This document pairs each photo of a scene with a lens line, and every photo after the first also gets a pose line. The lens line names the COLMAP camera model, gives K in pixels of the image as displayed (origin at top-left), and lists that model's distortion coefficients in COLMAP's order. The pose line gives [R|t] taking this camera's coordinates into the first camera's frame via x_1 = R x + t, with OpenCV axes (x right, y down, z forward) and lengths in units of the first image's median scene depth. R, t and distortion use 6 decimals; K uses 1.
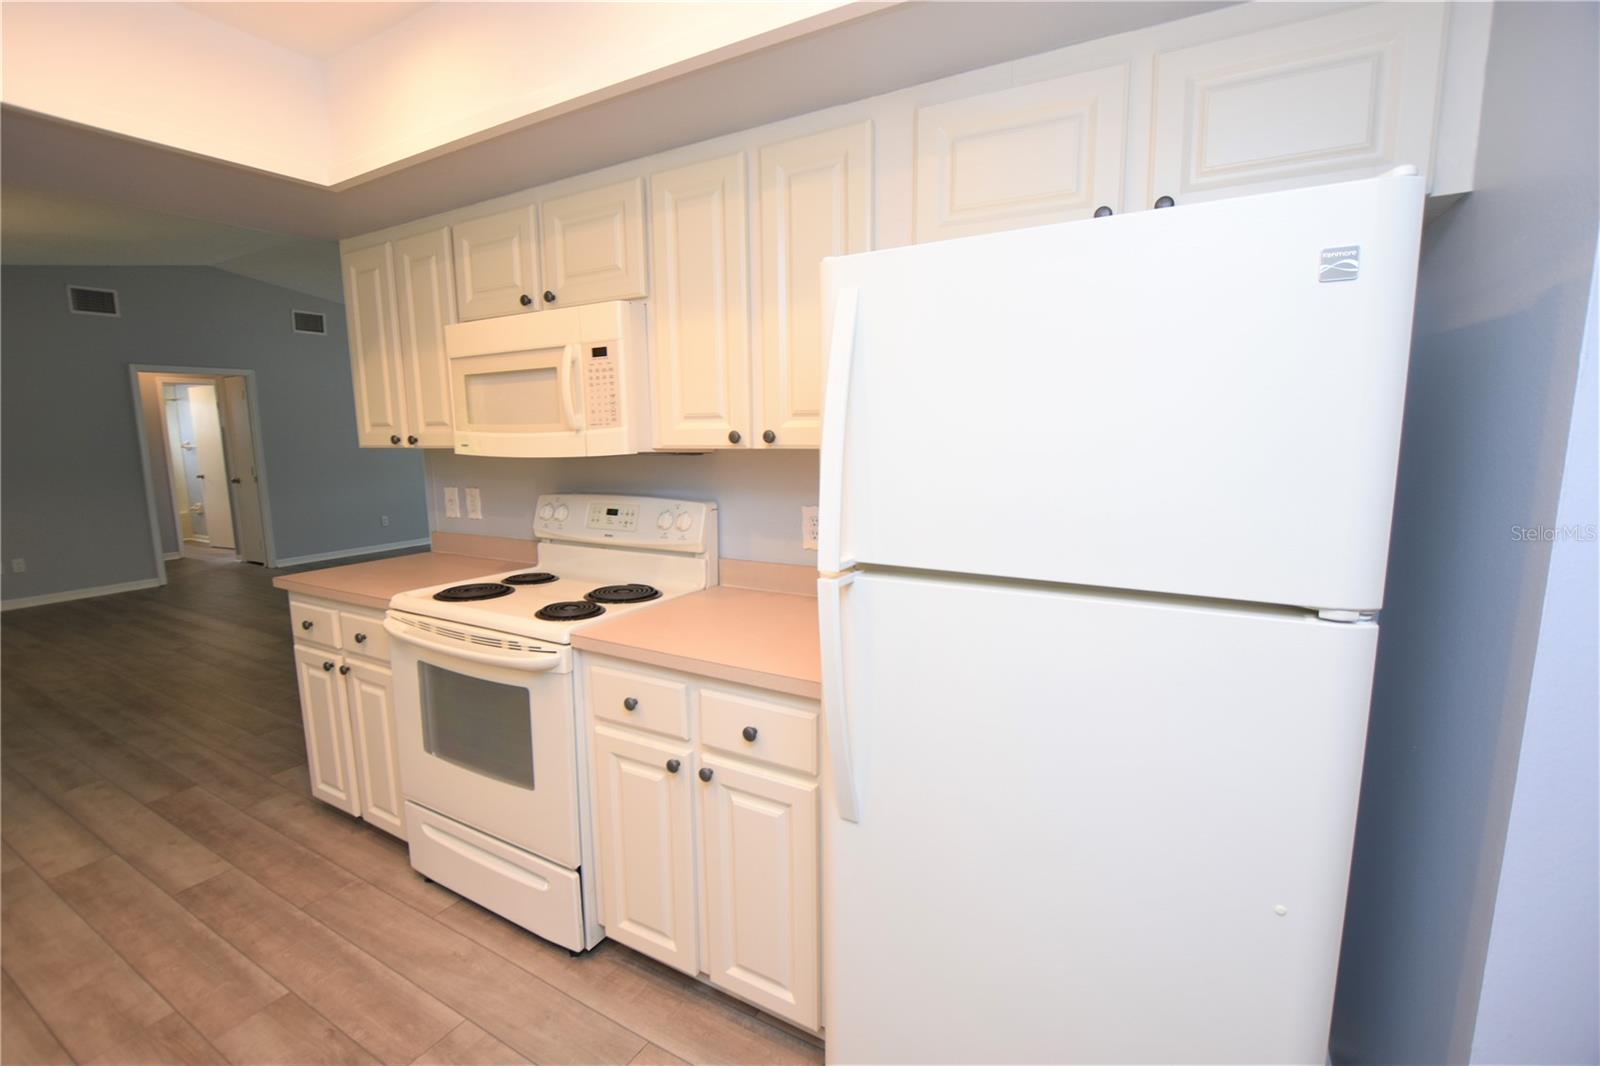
lens RADIAL K [[714.9, 0, 788.6], [0, 714.9, 537.0], [0, 0, 1]] dist [-0.034610, 0.006616]
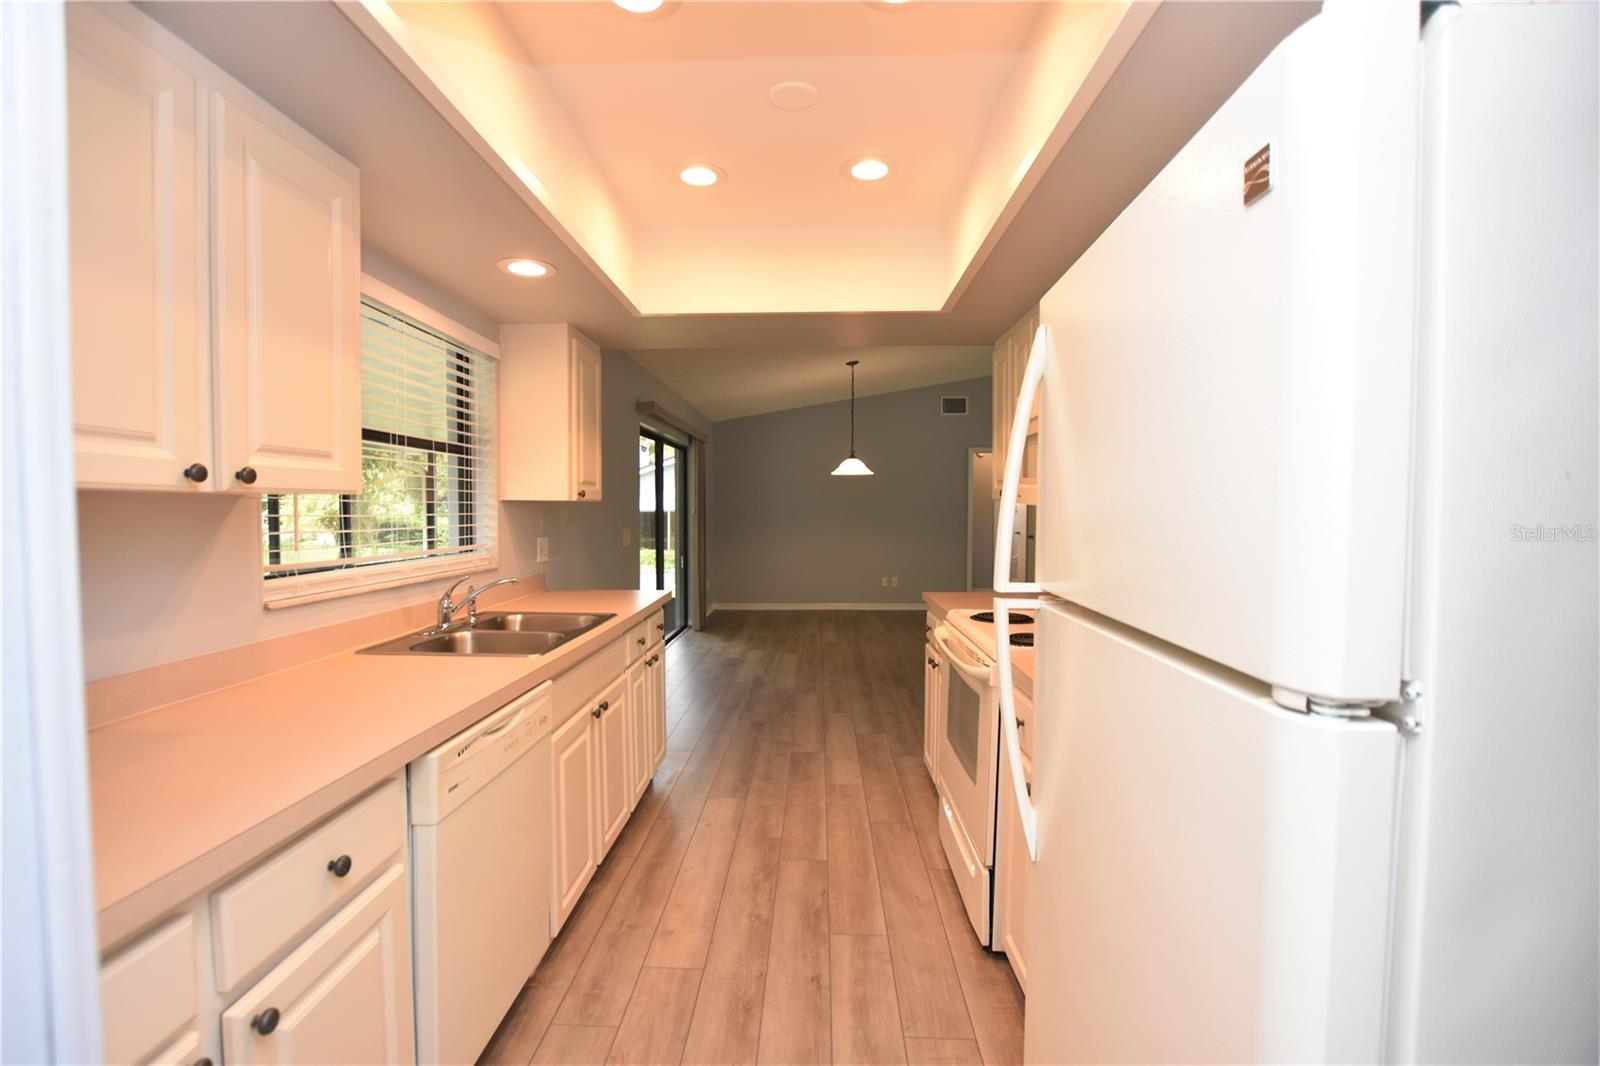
lens RADIAL K [[714.9, 0, 788.6], [0, 714.9, 537.0], [0, 0, 1]] dist [-0.034610, 0.006616]
pose [[0.469432, 0.049144, -0.881600, 0.468661], [-0.139170, 0.990088, -0.018913, 0.017392], [0.871932, 0.131571, 0.471618, 0.120466]]
